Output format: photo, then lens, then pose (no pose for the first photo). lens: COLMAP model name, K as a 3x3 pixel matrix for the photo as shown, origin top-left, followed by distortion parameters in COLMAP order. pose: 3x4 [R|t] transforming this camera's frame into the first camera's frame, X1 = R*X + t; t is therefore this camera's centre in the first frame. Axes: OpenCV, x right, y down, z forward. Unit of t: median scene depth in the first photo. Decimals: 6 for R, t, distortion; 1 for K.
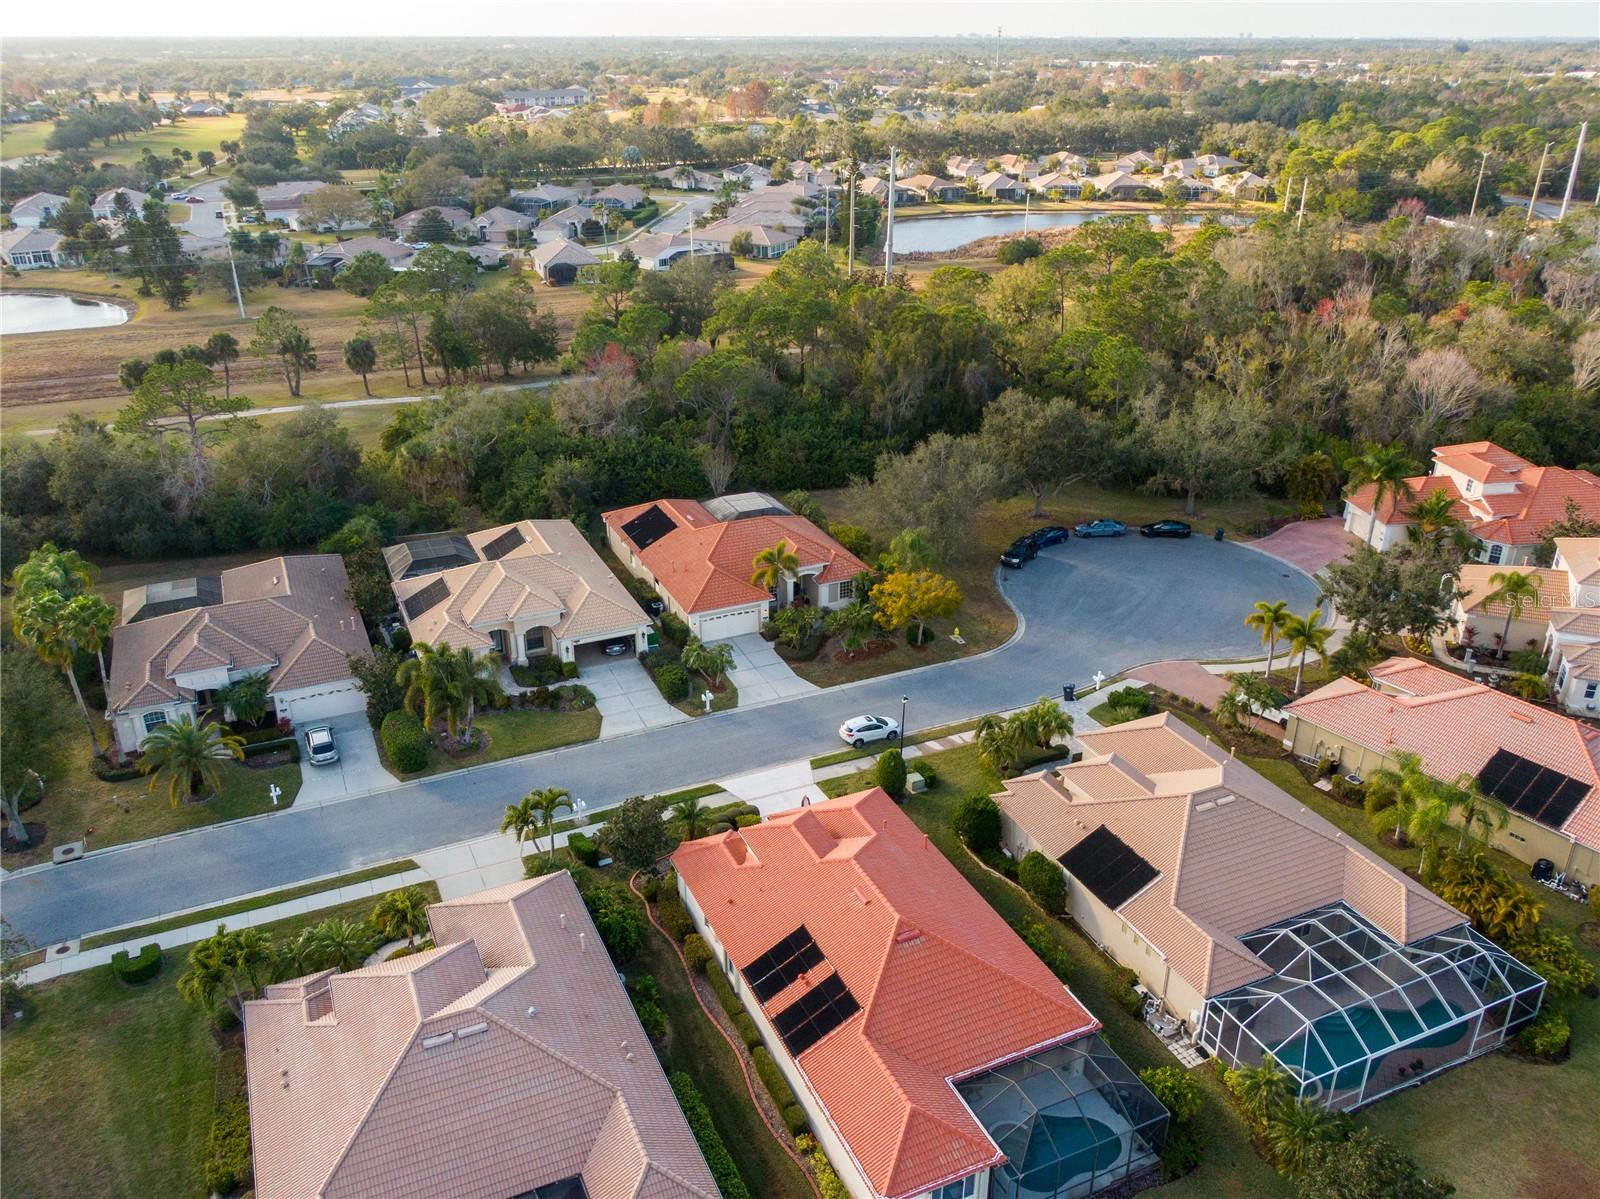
lens RADIAL K [[1250.2, 0, 799.5], [0, 1250.2, 599.9], [0, 0, 1]] dist [0.002966, 0.003684]
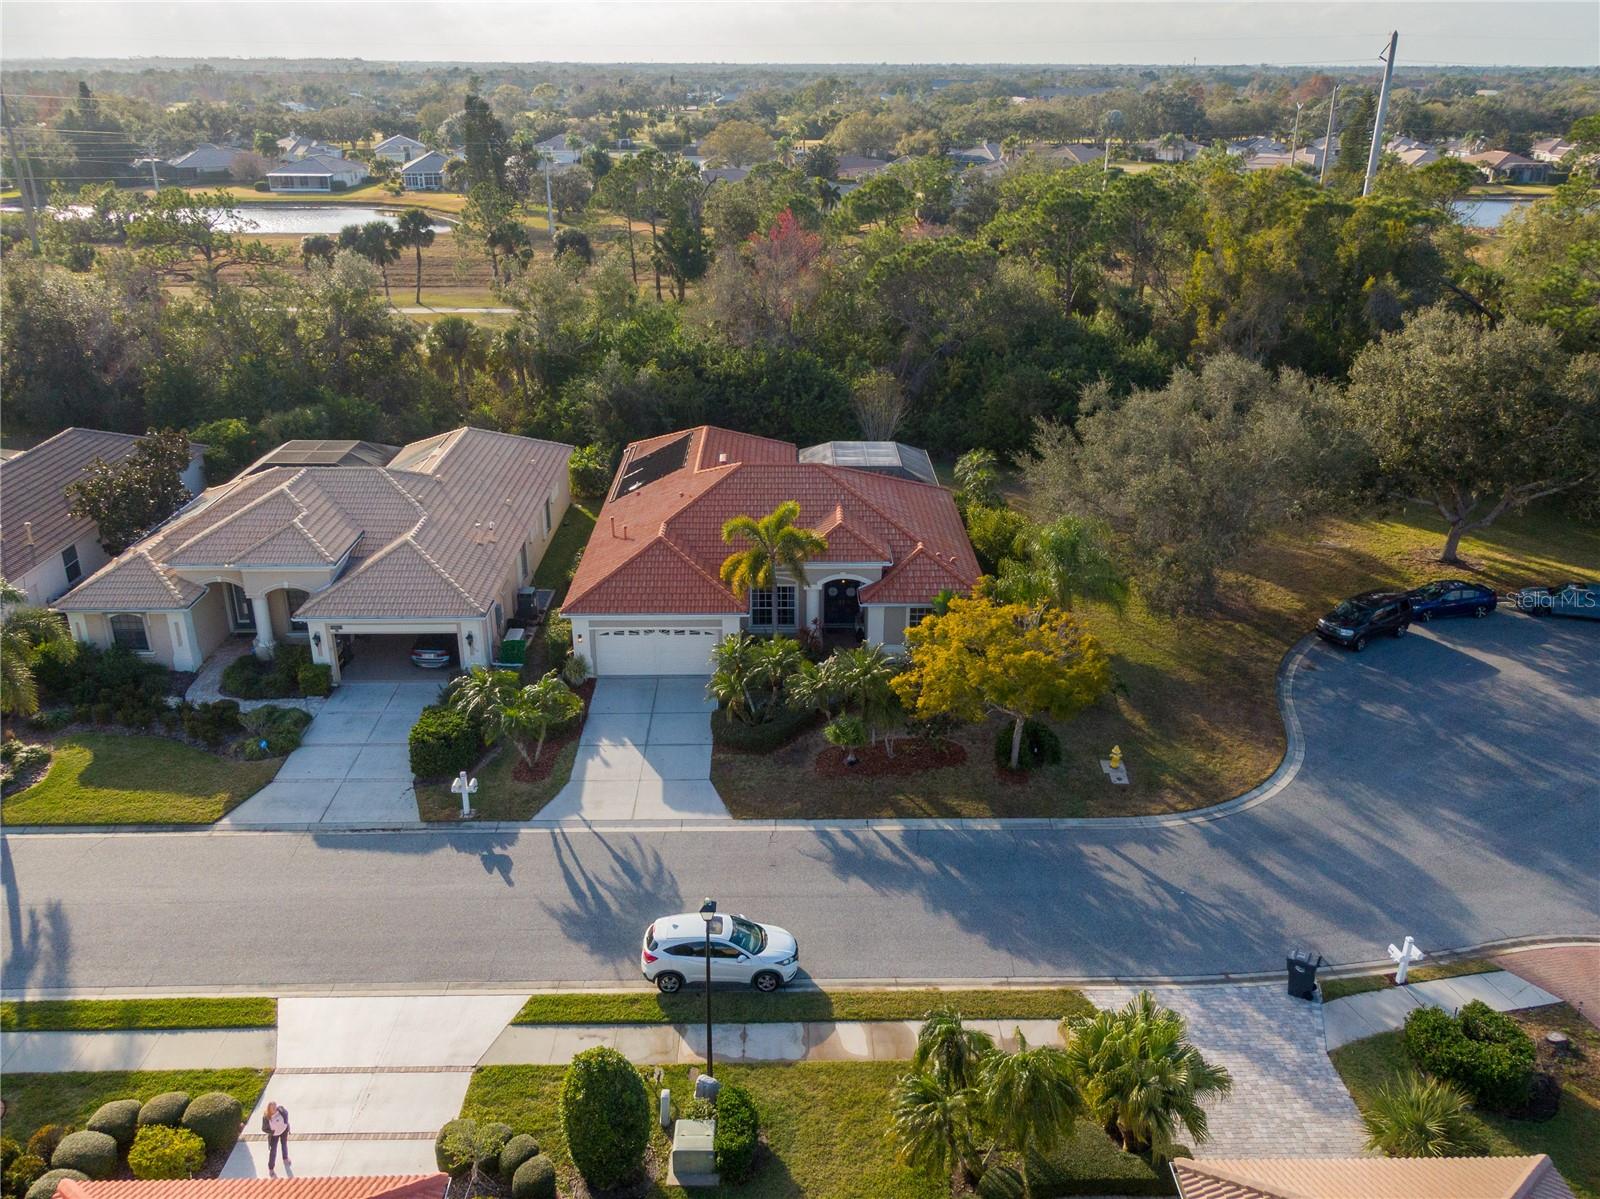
lens RADIAL K [[1314.8, 0, 802.5], [0, 1314.8, 591.0], [0, 0, 1]] dist [-0.005386, 0.003764]
pose [[0.917377, 0.152218, -0.367761, 0.149194], [-0.167597, 0.985804, -0.010042, -0.006674], [0.361012, 0.070848, 0.929866, 0.419841]]
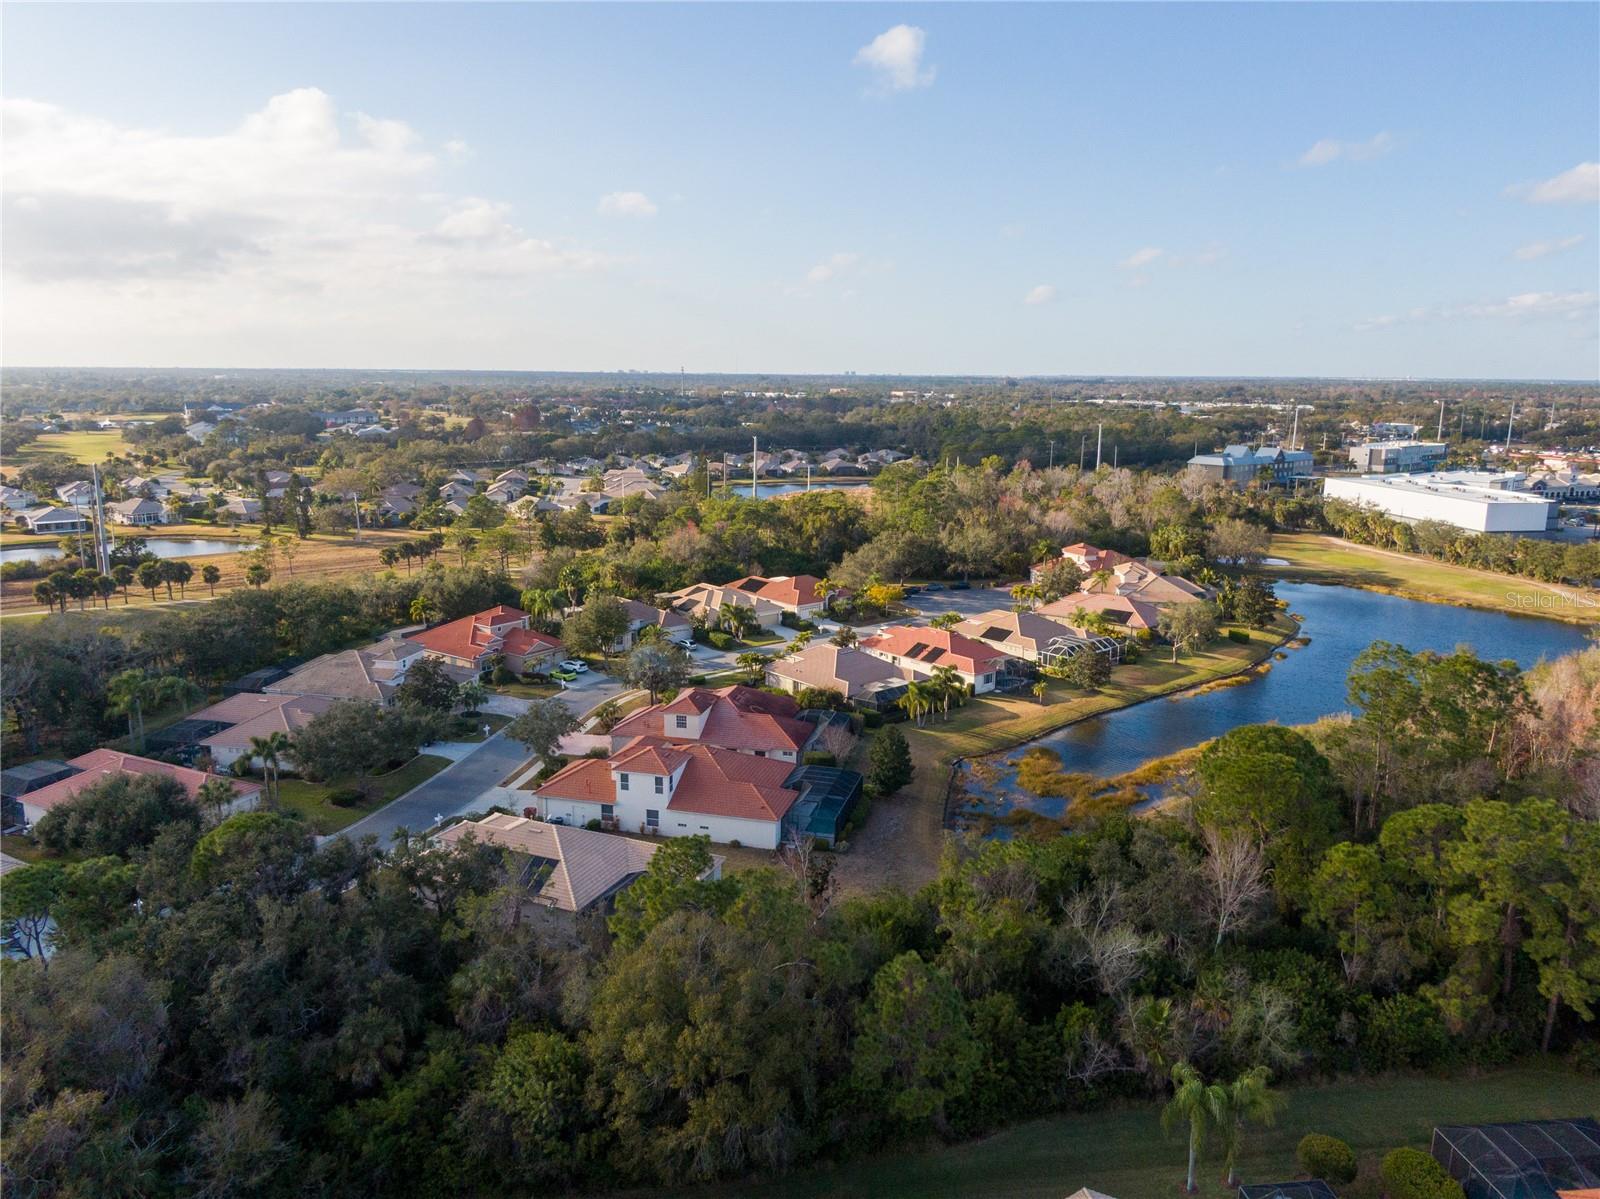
lens RADIAL K [[1114.9, 0, 800.5], [0, 1114.9, 602.5], [0, 0, 1]] dist [0.047979, -0.000010]
pose [[0.964274, -0.048833, 0.260367, -0.526618], [0.104600, 0.973185, -0.204864, 0.366343], [-0.243382, 0.224779, 0.943525, -0.848671]]
